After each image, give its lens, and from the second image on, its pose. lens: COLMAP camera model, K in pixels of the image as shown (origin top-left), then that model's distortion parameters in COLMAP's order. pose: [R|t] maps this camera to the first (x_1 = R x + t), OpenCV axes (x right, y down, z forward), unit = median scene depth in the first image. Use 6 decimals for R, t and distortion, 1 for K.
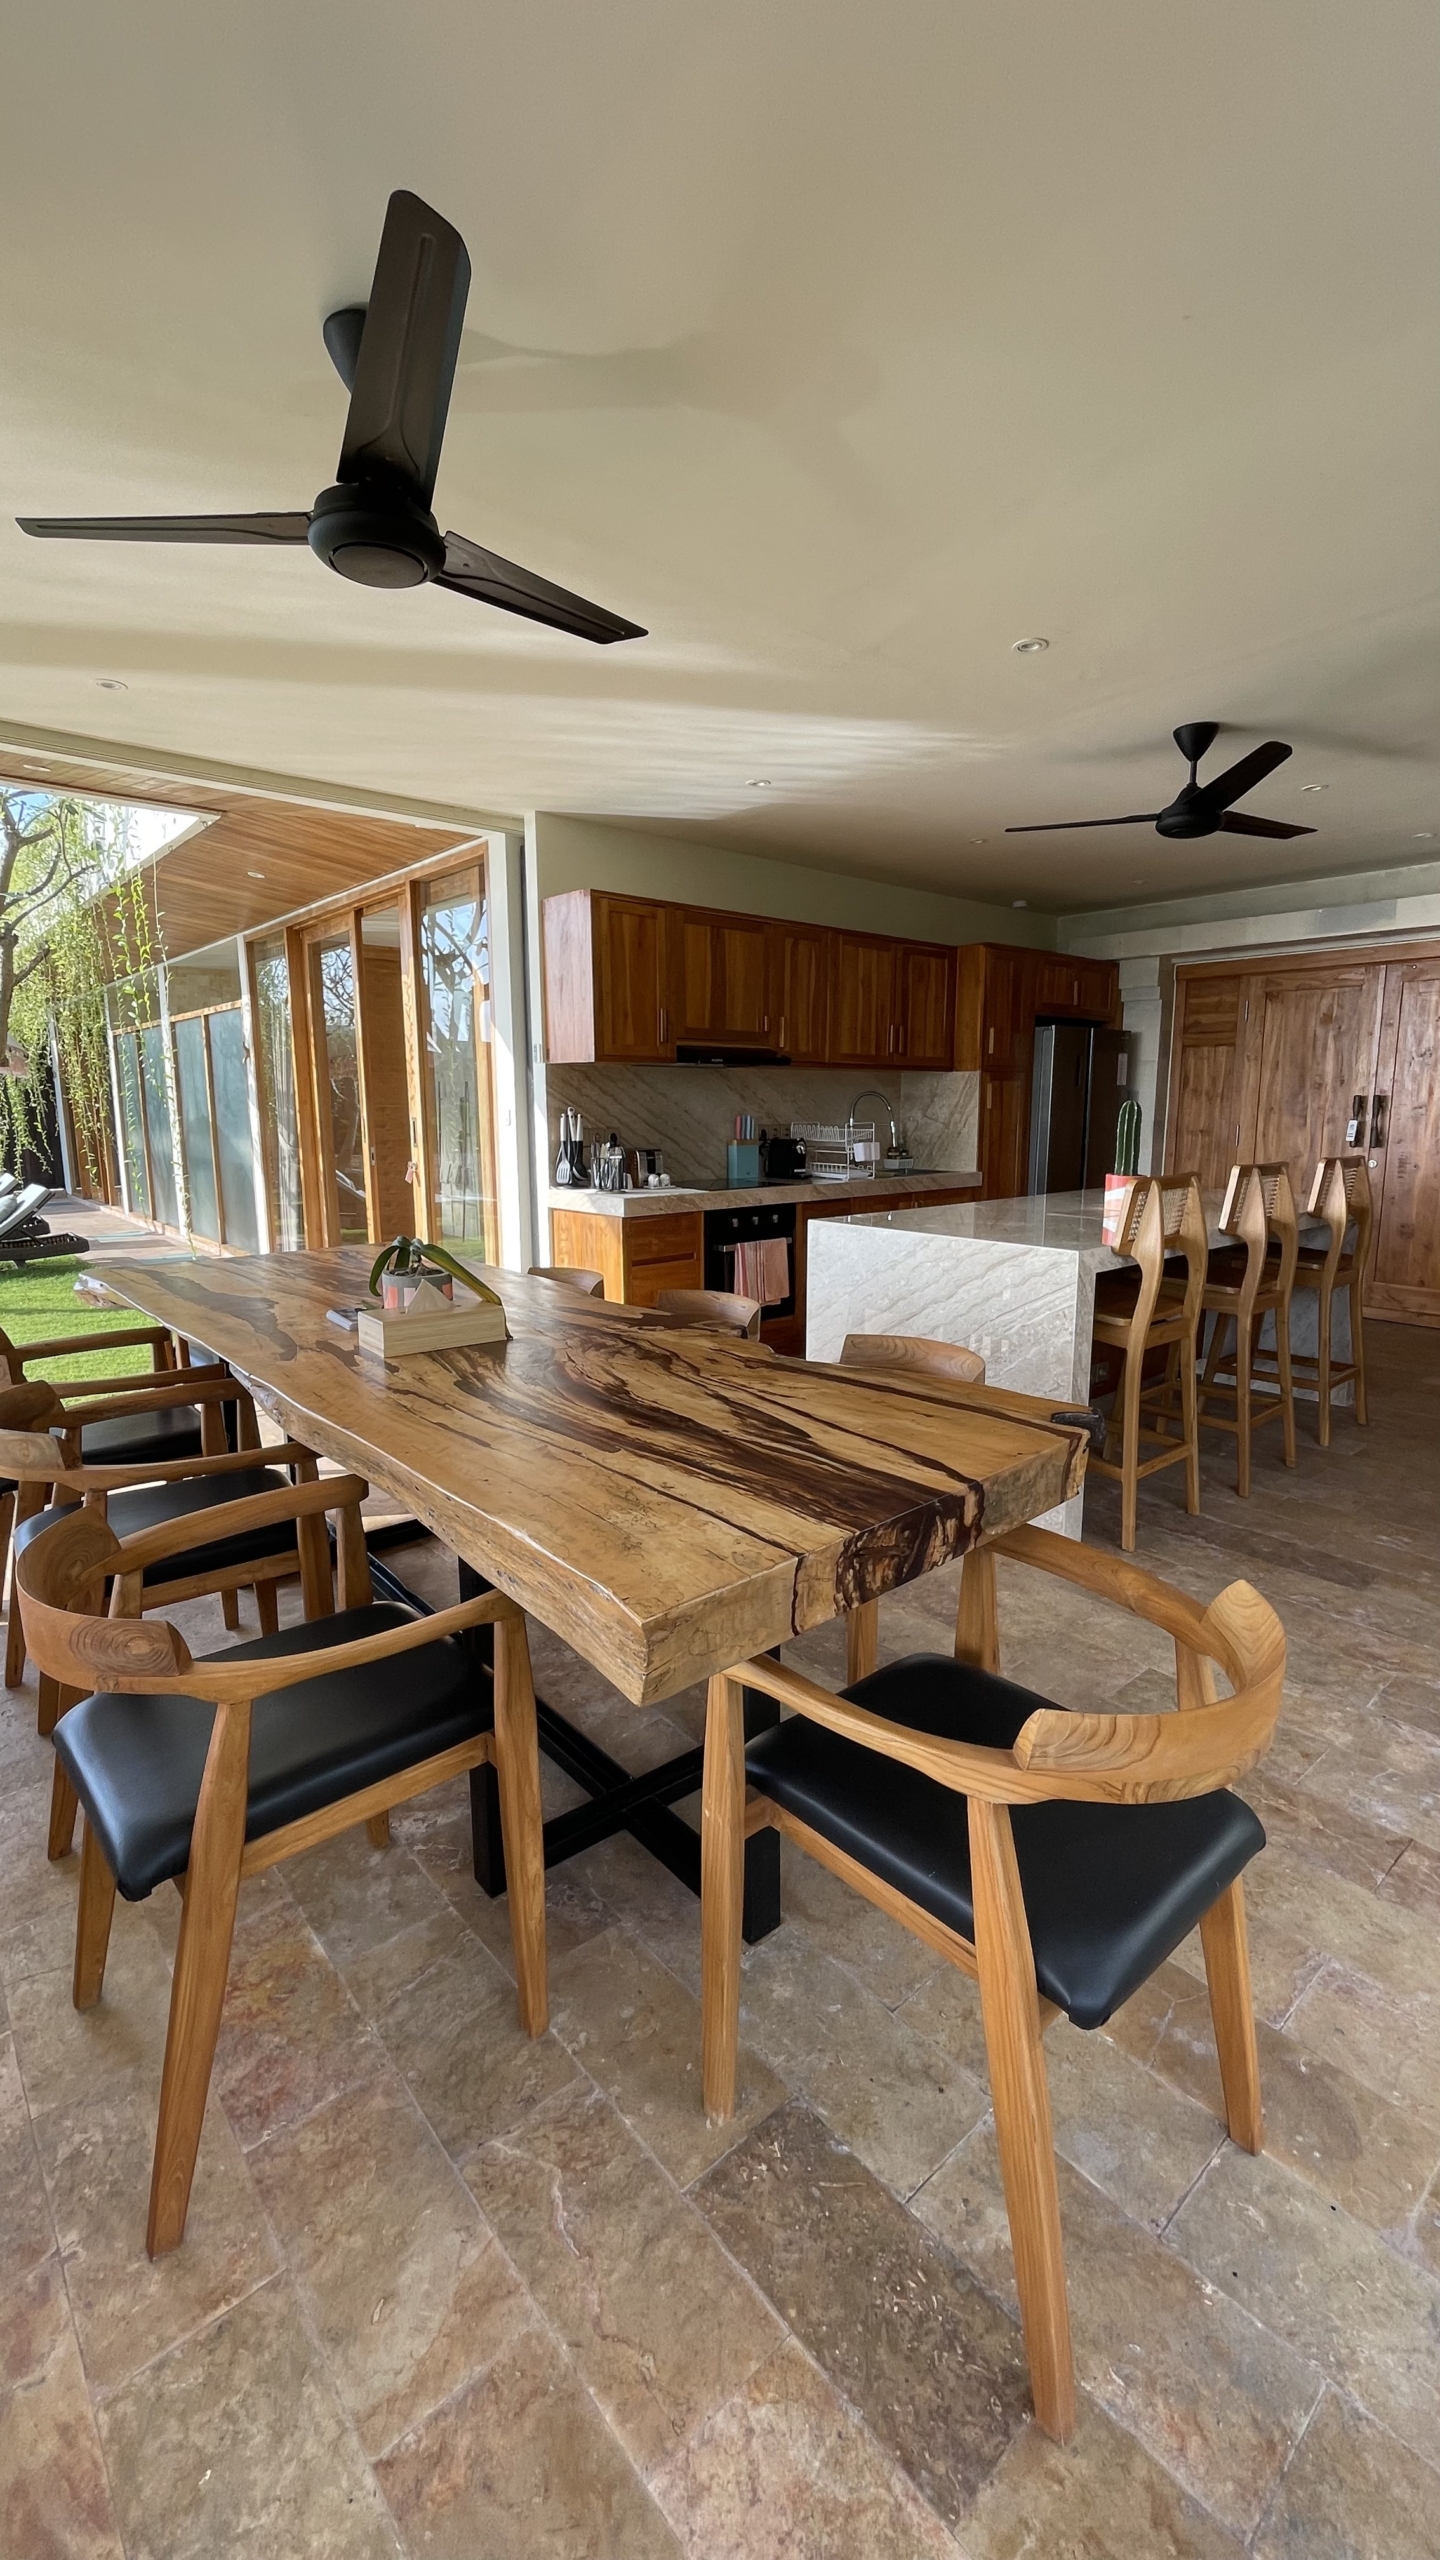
lens RADIAL K [[1046.7, 0, 720.0], [0, 1046.7, 1280.0], [0, 0, 1]] dist [-0.006003, 0.000504]
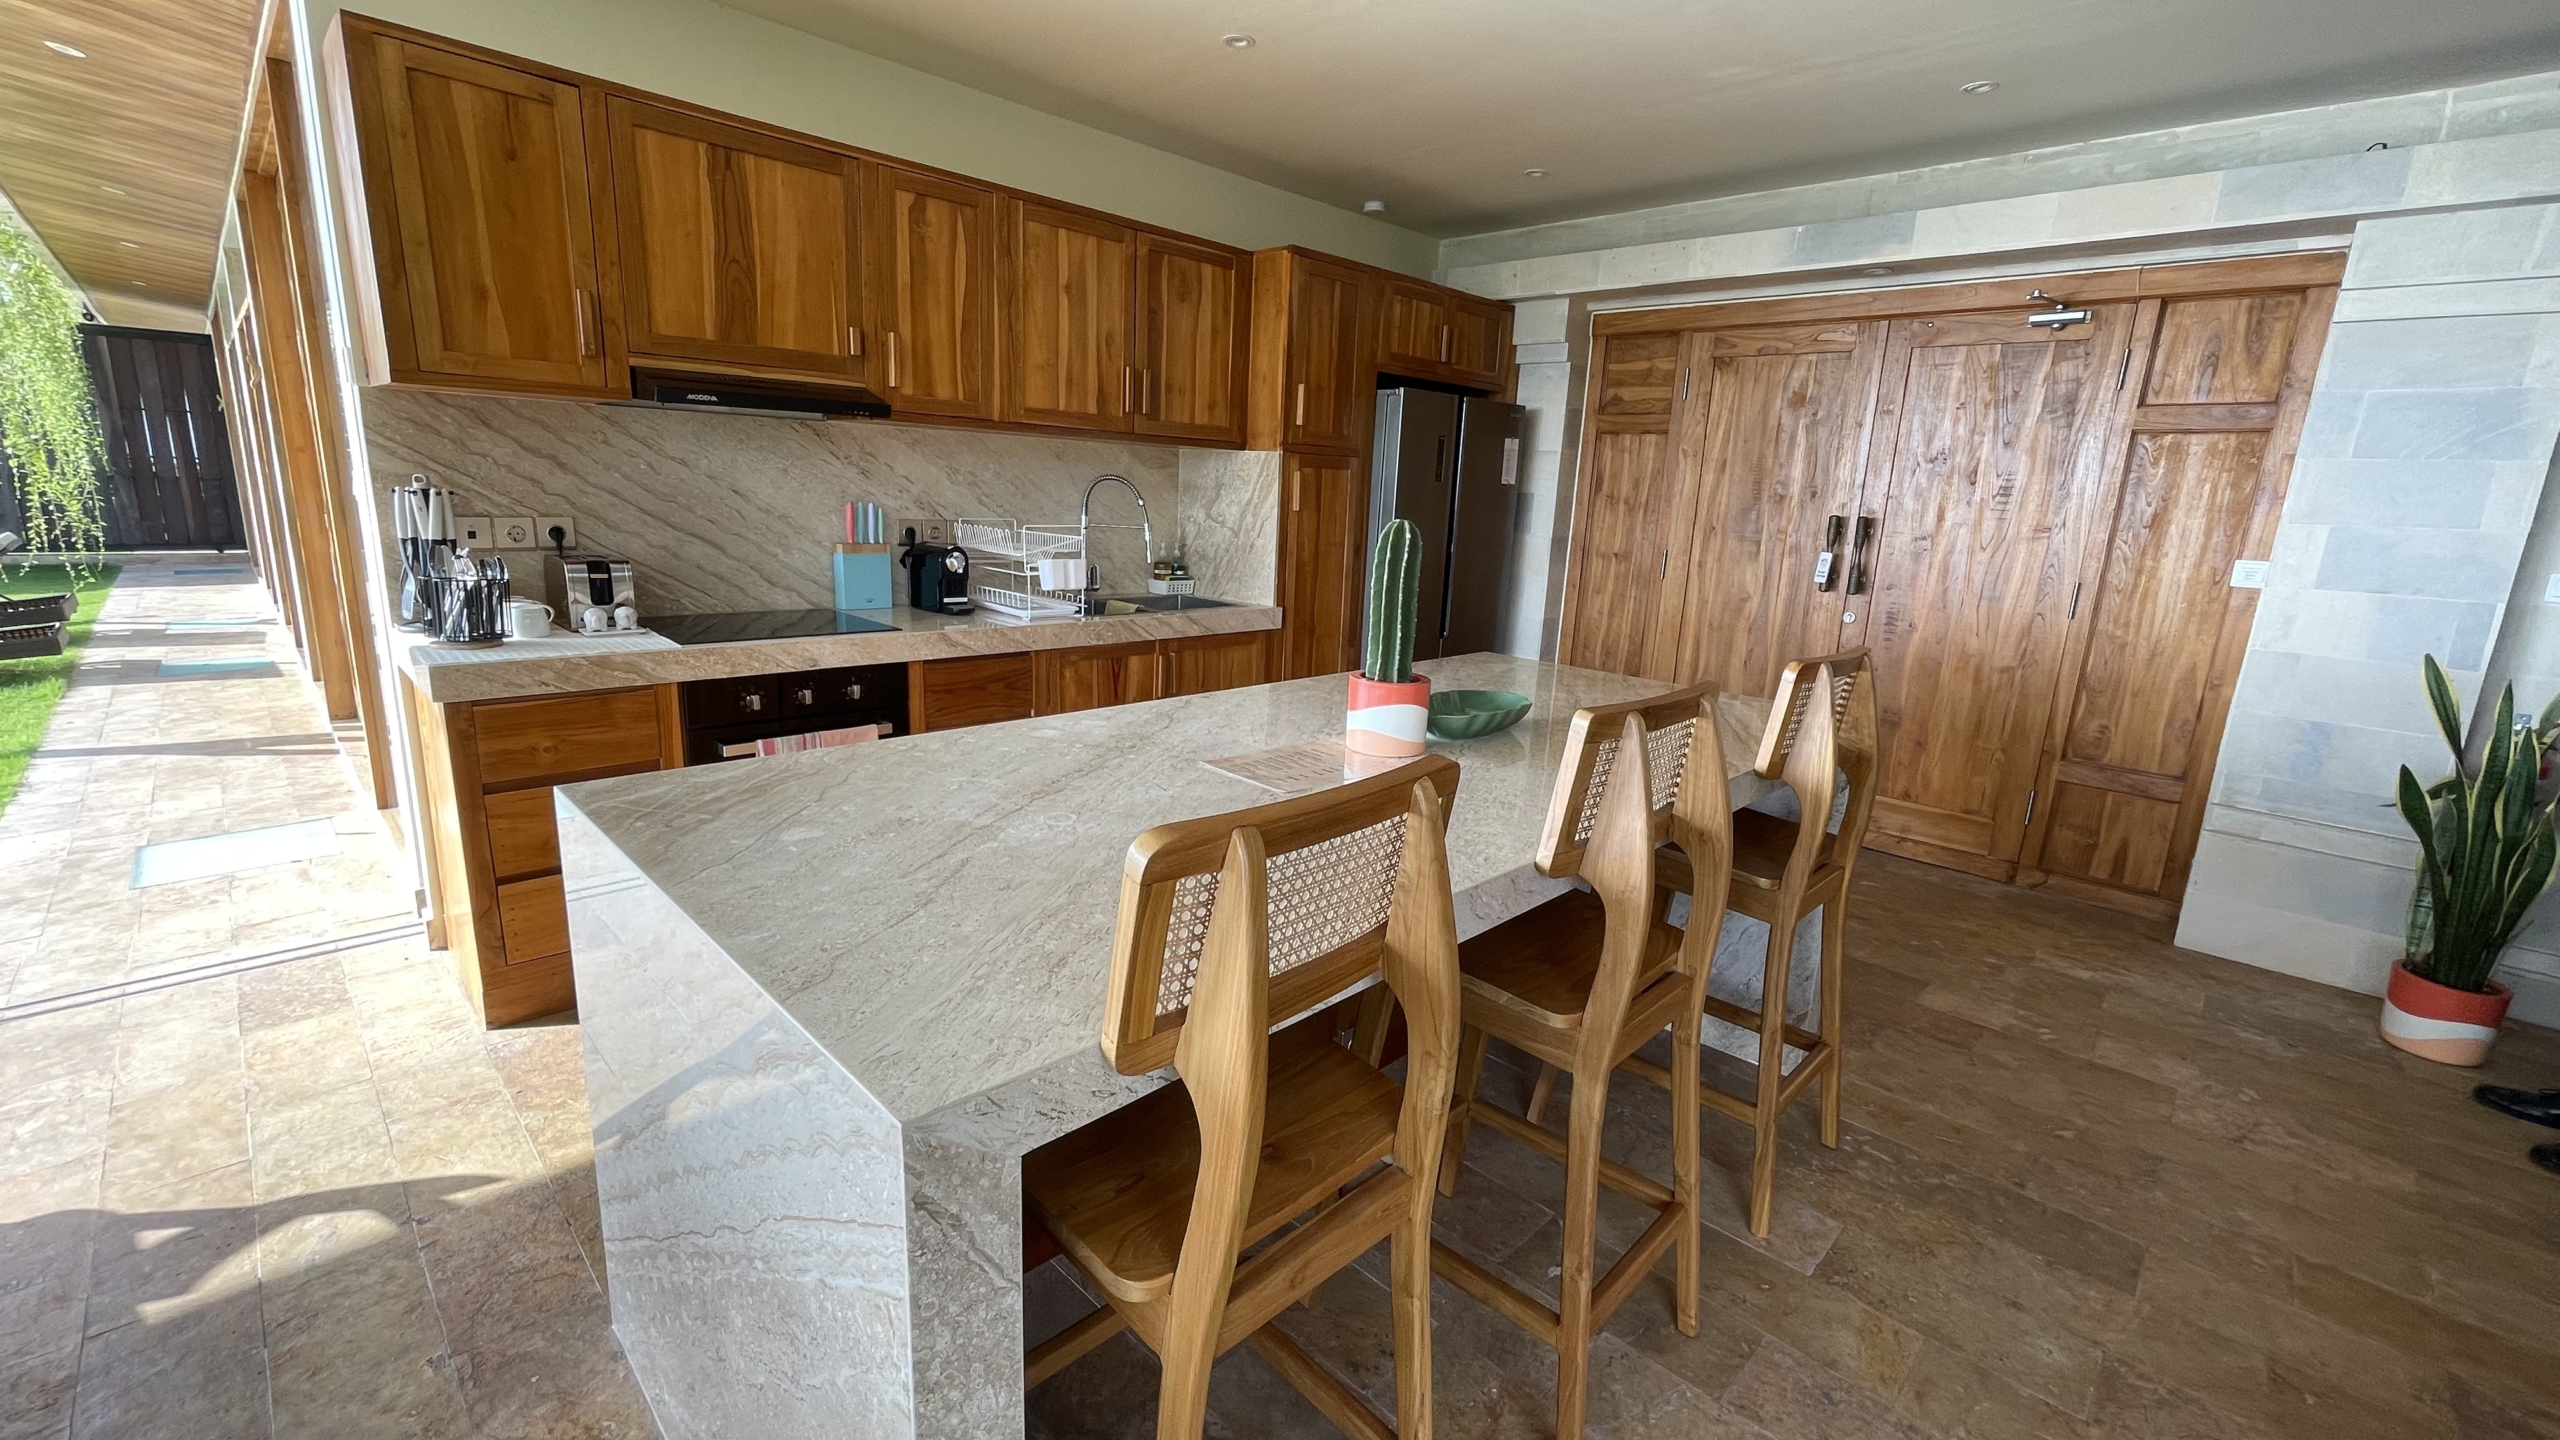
lens RADIAL K [[1045.2, 0, 1275.9], [0, 1045.2, 718.9], [0, 0, 1]] dist [-0.004212, -0.000068]
pose [[0.995689, 0.029457, 0.087949, 0.195786], [-0.034030, 0.998121, 0.050952, -0.068136], [-0.086283, -0.053725, 0.994821, 0.353941]]
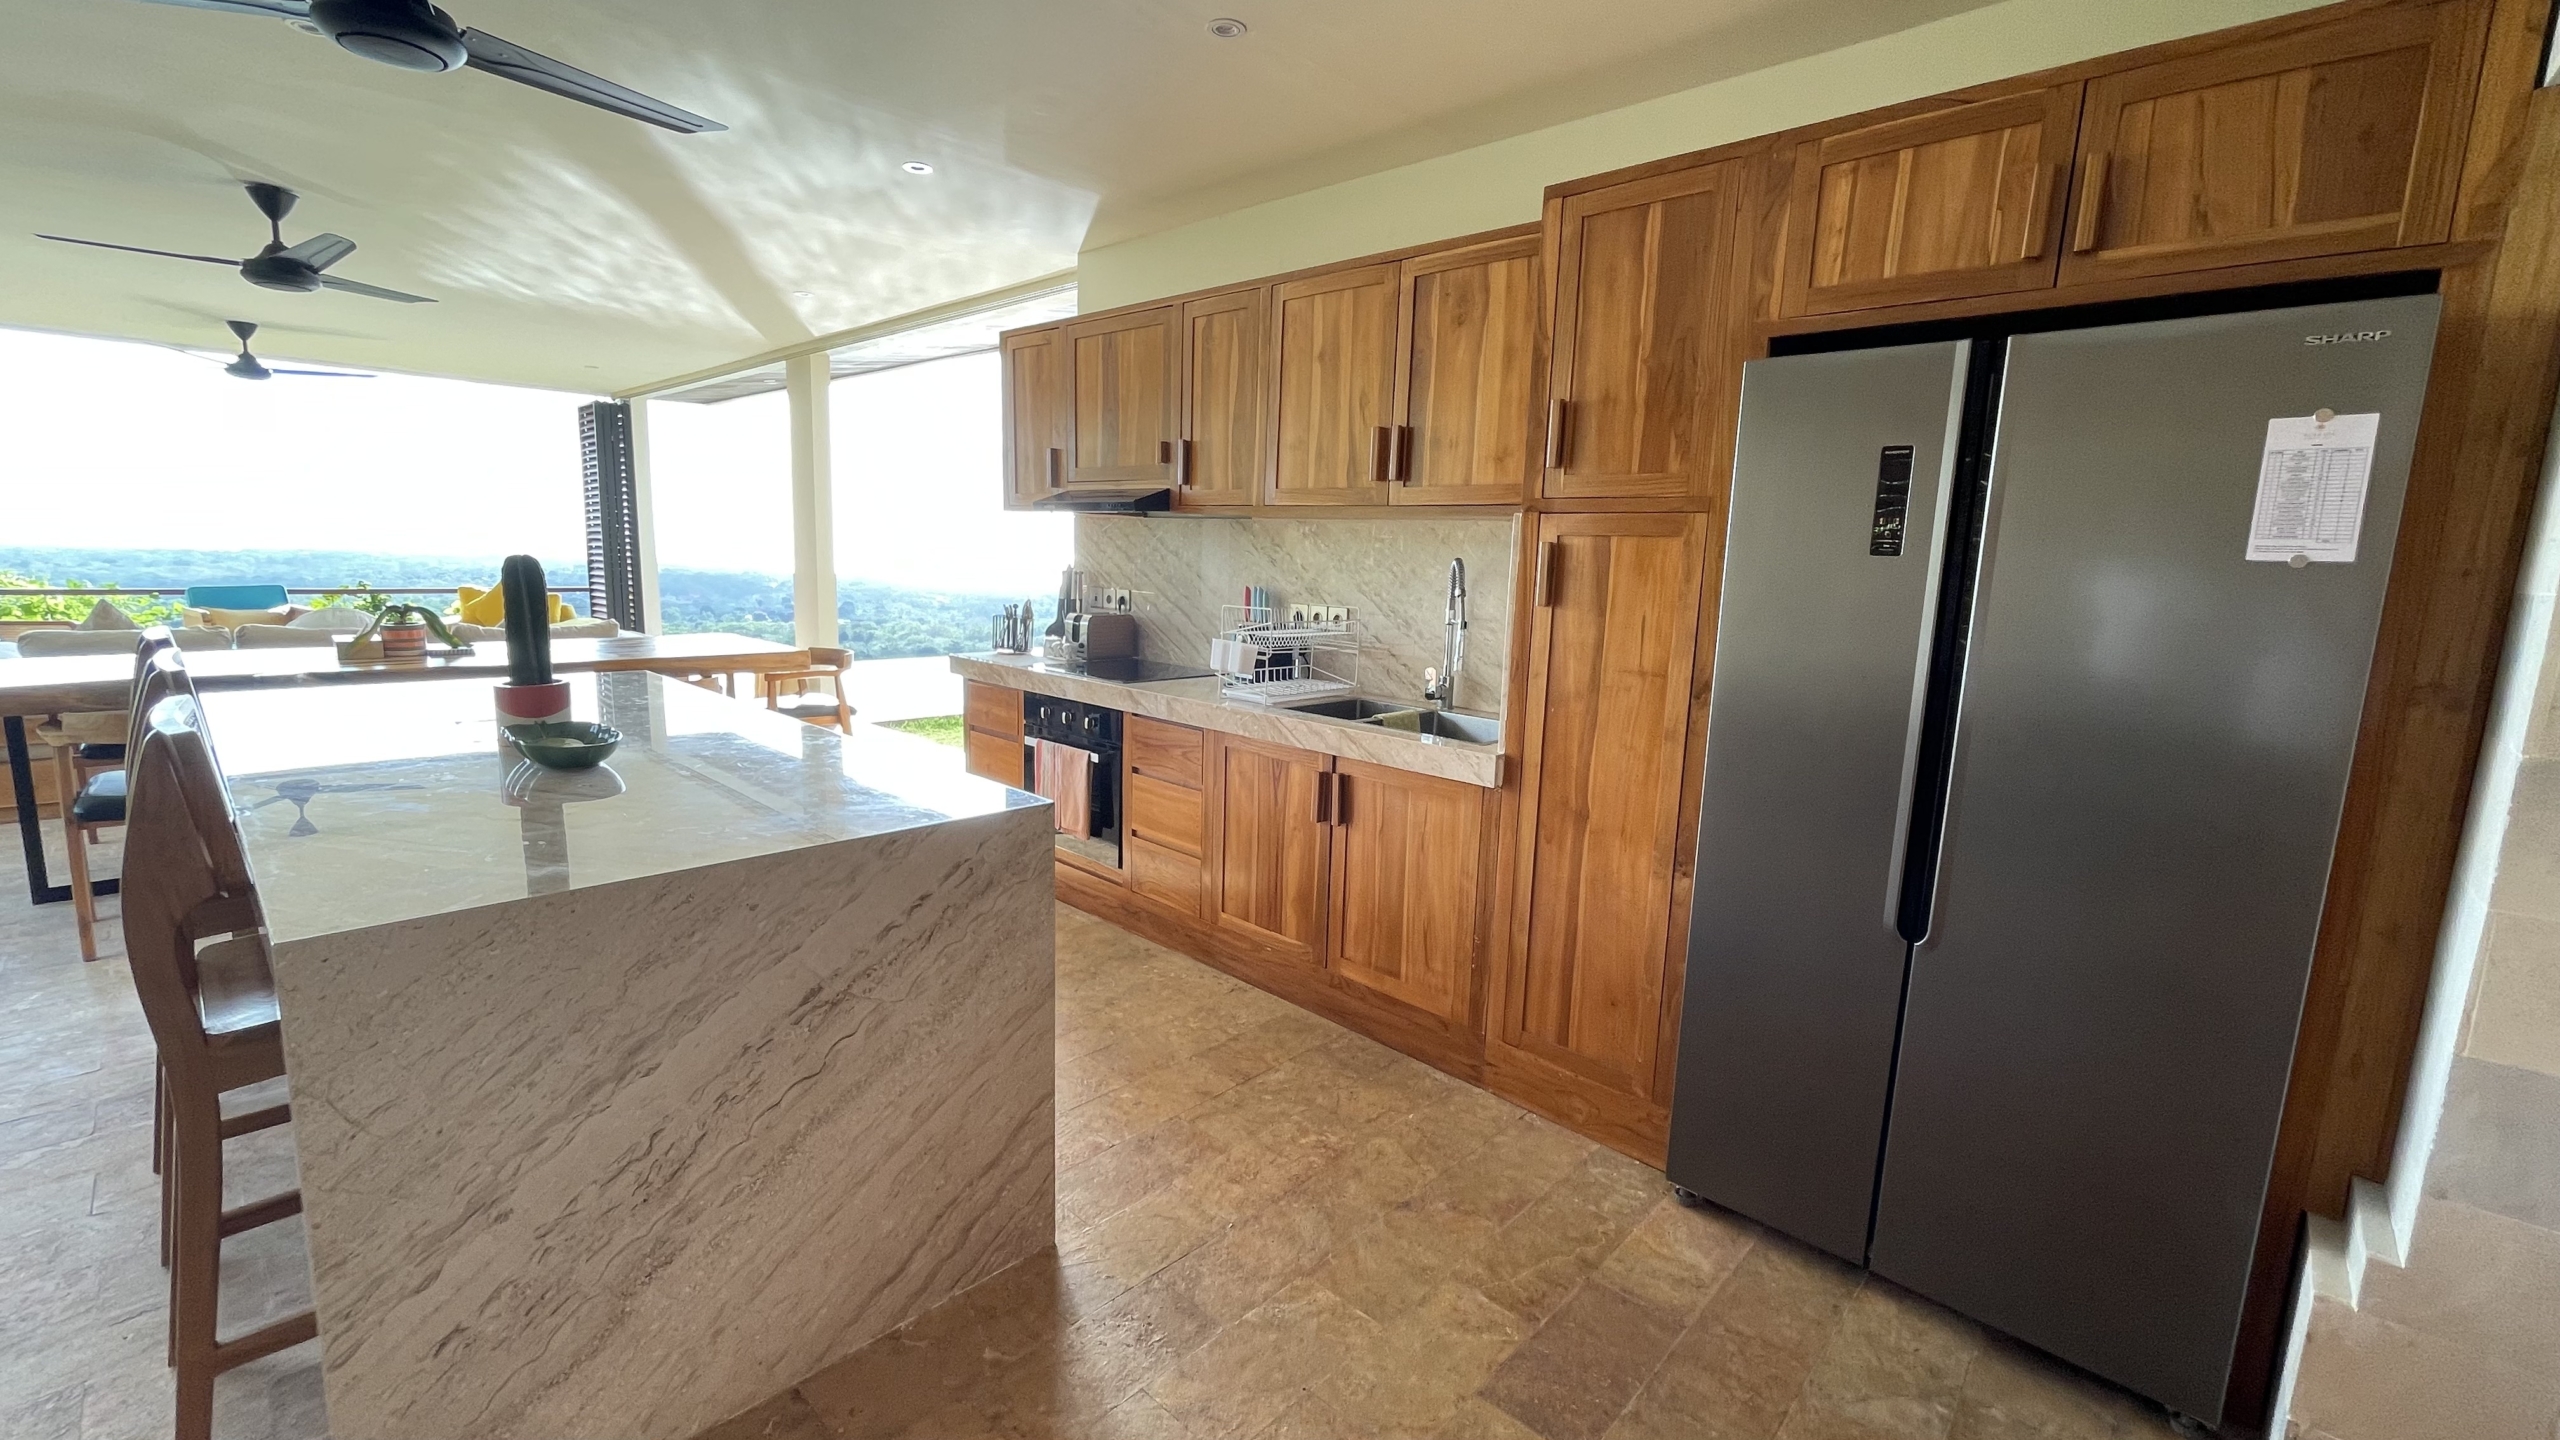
lens RADIAL K [[1046.7, 0, 1274.4], [0, 1046.7, 715.7], [0, 0, 1]] dist [-0.006003, 0.000504]
pose [[0.094663, 0.157894, -0.982908, 0.659281], [-0.206271, 0.969026, 0.135799, -0.159771], [0.973905, 0.189891, 0.124300, 0.879395]]
